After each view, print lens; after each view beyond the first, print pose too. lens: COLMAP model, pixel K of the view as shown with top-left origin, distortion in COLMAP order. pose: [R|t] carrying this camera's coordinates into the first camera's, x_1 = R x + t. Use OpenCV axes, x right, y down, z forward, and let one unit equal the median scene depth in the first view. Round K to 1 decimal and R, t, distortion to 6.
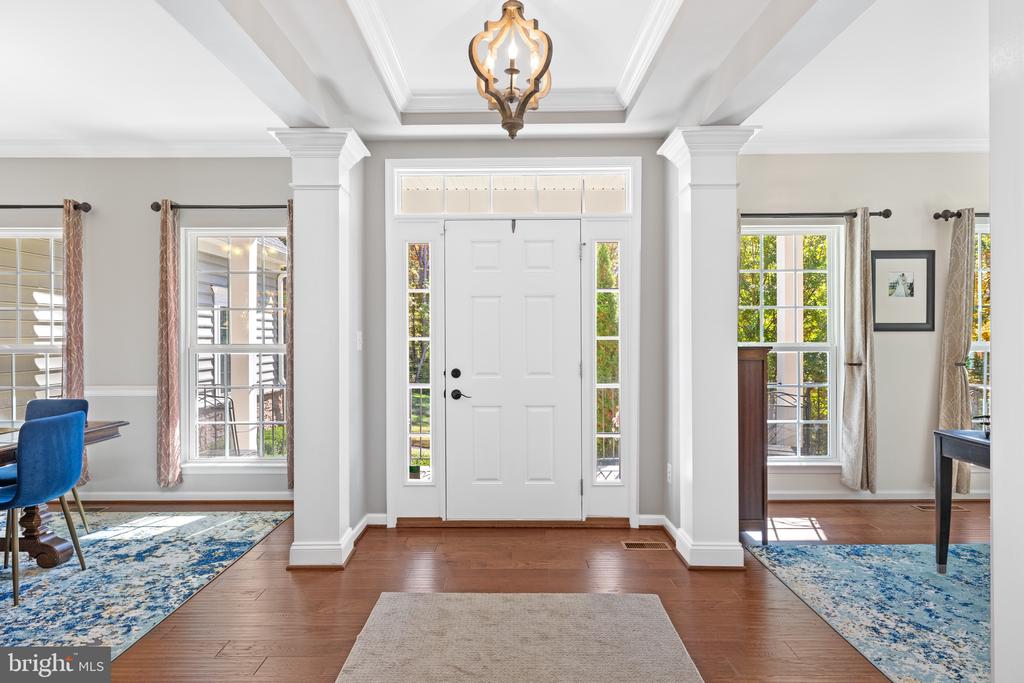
lens RADIAL K [[580.3, 0, 499.4], [0, 580.3, 338.3], [0, 0, 1]] dist [0.019621, 0.002040]
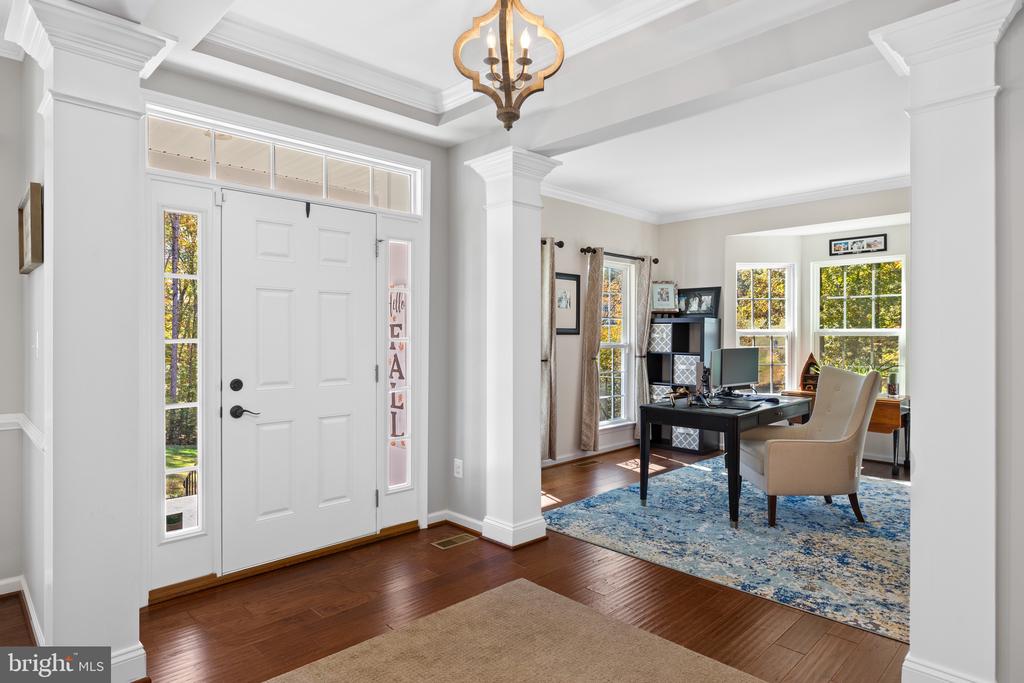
lens RADIAL K [[580.3, 0, 495.0], [0, 580.3, 340.8], [0, 0, 1]] dist [0.019621, 0.002040]
pose [[0.718657, -0.001468, 0.695363, -0.374654], [-0.001004, 0.999995, 0.003148, -0.002566], [-0.695364, -0.002961, 0.718652, 0.188980]]
